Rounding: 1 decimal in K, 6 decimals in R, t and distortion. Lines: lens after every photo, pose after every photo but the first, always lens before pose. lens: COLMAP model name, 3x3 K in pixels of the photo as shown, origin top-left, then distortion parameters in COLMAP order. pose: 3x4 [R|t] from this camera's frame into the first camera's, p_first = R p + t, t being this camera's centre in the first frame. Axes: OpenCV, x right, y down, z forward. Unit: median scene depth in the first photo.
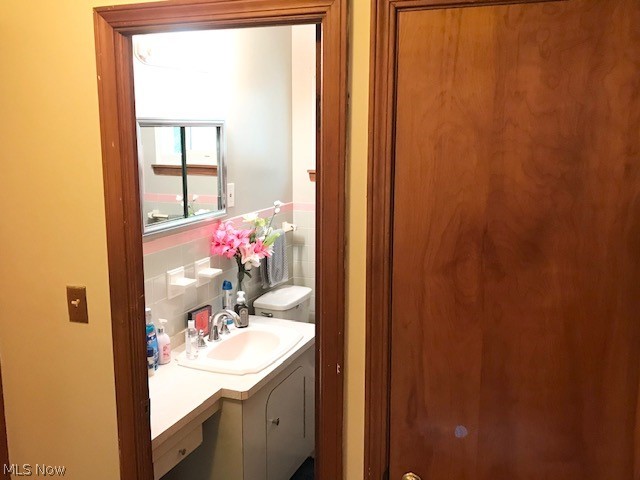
lens RADIAL K [[634.0, 0, 320.0], [0, 634.0, 240.0], [0, 0, 1]] dist [0.018436, -0.014611]
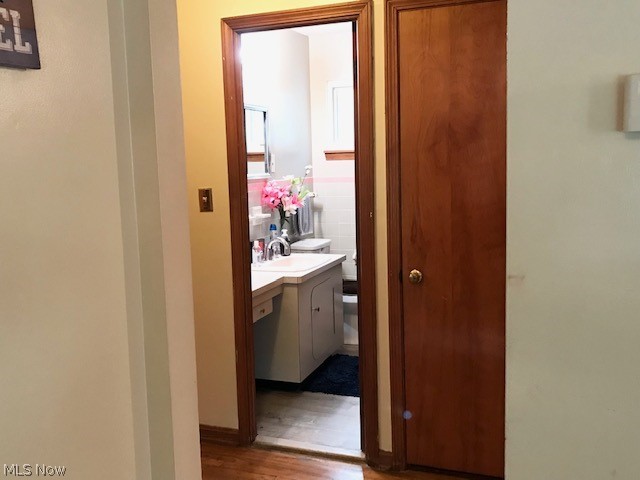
lens RADIAL K [[634.0, 0, 320.0], [0, 634.0, 240.0], [0, 0, 1]] dist [0.018436, -0.014611]
pose [[0.999243, -0.033384, 0.019953, -0.160602], [0.034480, 0.997755, -0.057412, 0.393633], [-0.017991, 0.058057, 0.998151, -0.794384]]
